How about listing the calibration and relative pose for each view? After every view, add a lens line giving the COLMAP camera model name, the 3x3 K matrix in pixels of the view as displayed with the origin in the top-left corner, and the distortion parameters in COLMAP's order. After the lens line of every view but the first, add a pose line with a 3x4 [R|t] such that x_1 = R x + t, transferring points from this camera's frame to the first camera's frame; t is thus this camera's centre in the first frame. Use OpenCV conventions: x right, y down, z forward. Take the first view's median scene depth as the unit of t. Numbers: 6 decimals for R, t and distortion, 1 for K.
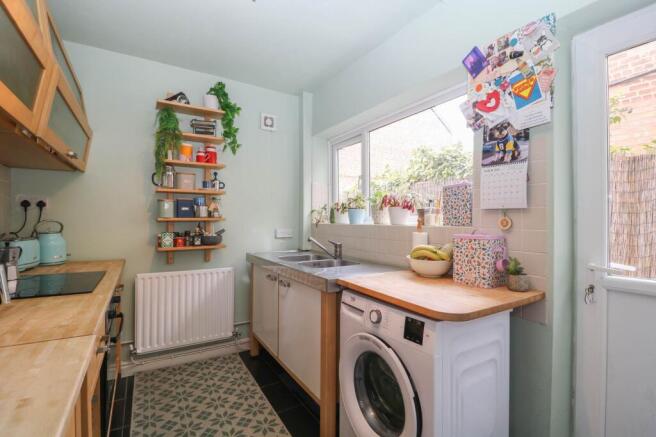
lens RADIAL K [[300.7, 0, 334.9], [0, 300.7, 220.1], [0, 0, 1]] dist [-0.027447, -0.002155]
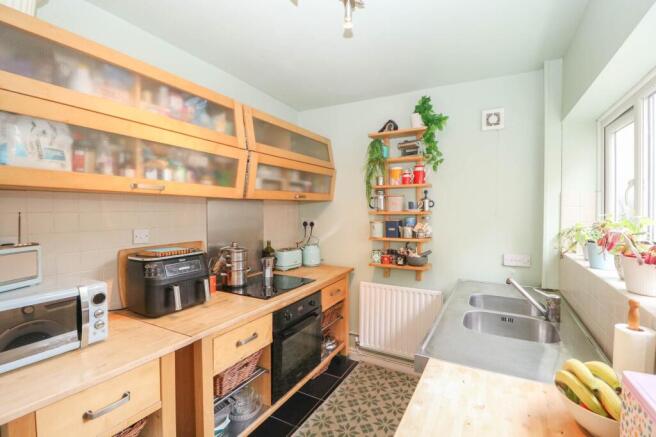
lens RADIAL K [[300.7, 0, 330.8], [0, 300.7, 215.7], [0, 0, 1]] dist [-0.027447, -0.002155]
pose [[0.474287, 0.017921, -0.880188, 0.352548], [0.003362, 0.999749, 0.022167, -0.115623], [0.880364, -0.013472, 0.474108, 0.306832]]
